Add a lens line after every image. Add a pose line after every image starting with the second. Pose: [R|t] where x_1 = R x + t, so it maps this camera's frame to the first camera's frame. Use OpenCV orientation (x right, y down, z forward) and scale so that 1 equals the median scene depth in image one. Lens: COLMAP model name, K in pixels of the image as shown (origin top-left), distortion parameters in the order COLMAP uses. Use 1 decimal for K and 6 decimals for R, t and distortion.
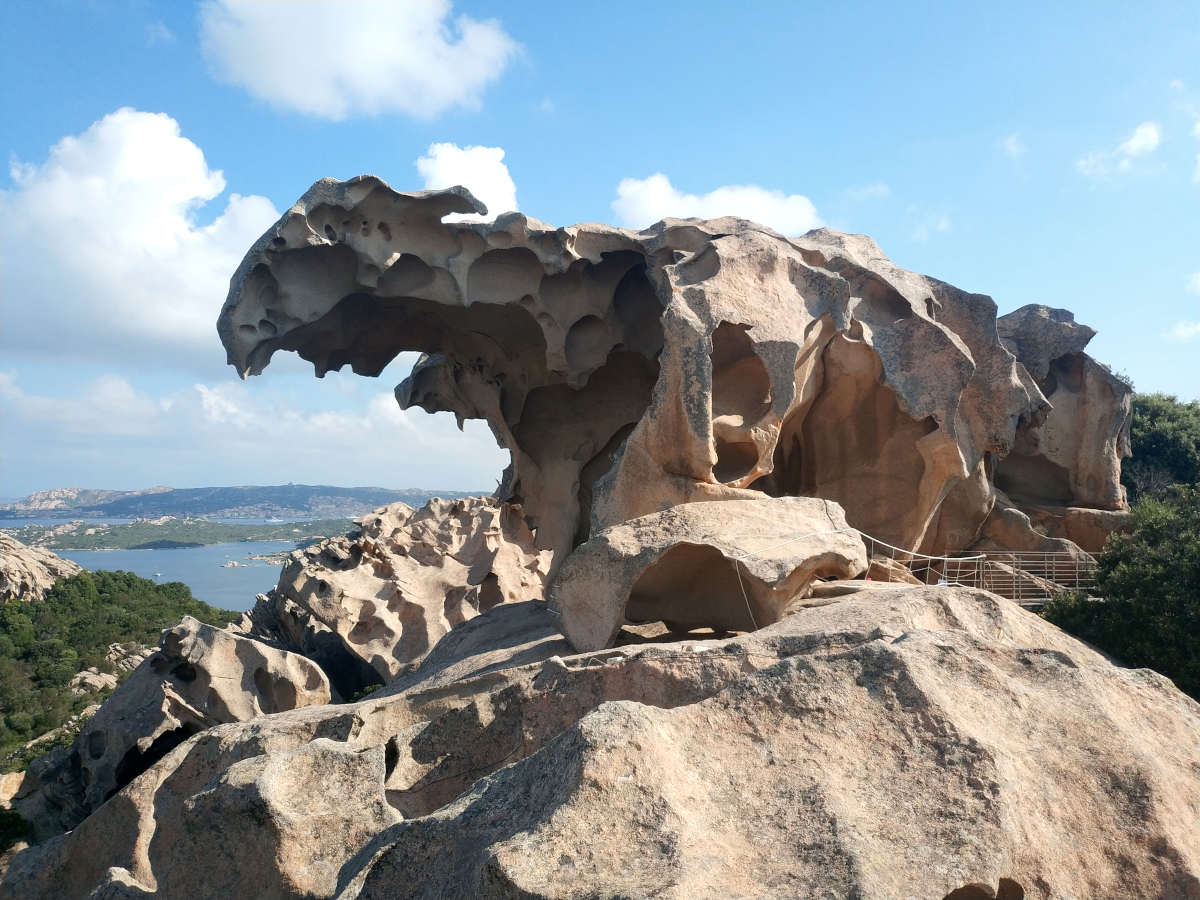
lens RADIAL K [[920.6, 0, 608.6], [0, 920.6, 451.7], [0, 0, 1]] dist [0.010751, -0.003511]
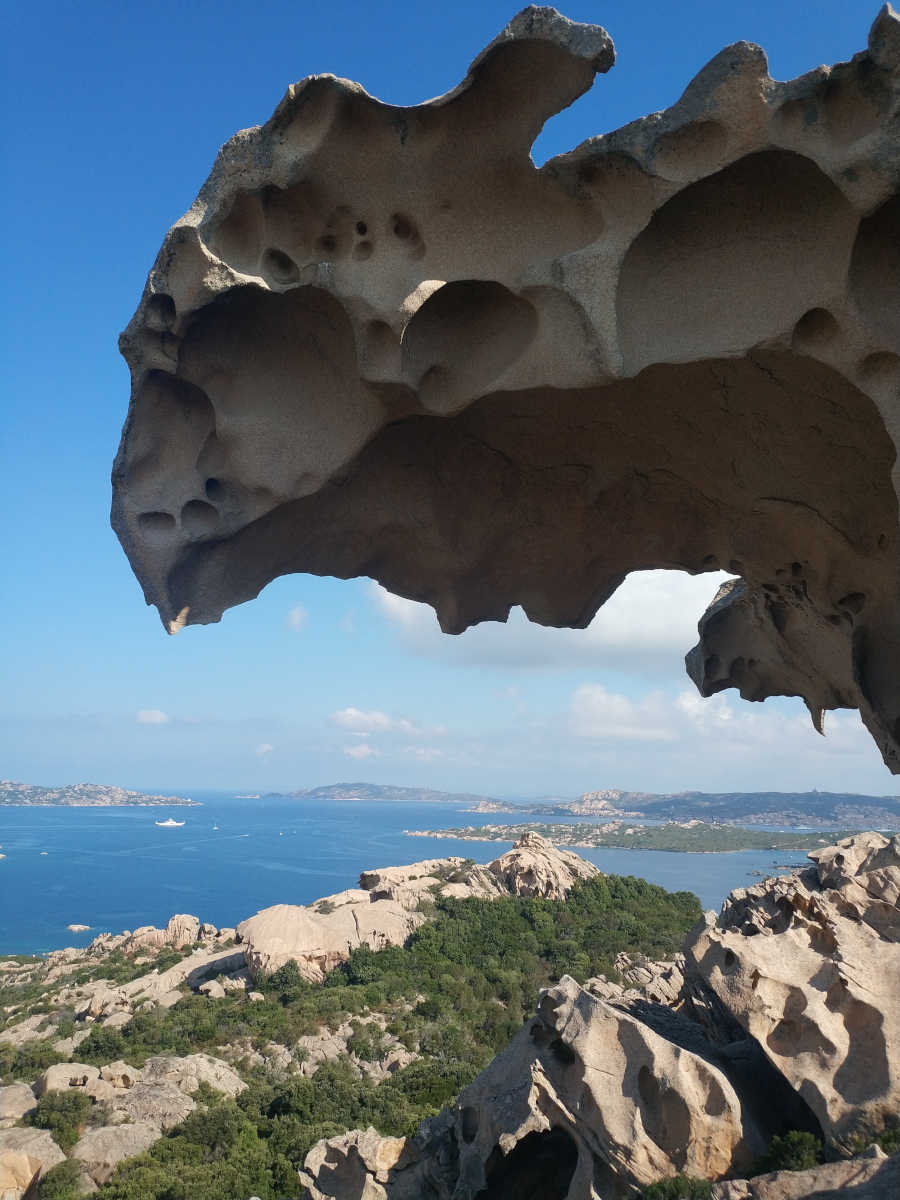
lens RADIAL K [[939.4, 0, 456.1], [0, 939.4, 619.8], [0, 0, 1]] dist [0.006922, -0.020570]
pose [[0.771738, -0.093534, -0.629024, 0.005771], [0.001735, 0.989431, -0.144996, -0.006713], [0.635938, 0.110808, 0.763744, 0.303317]]
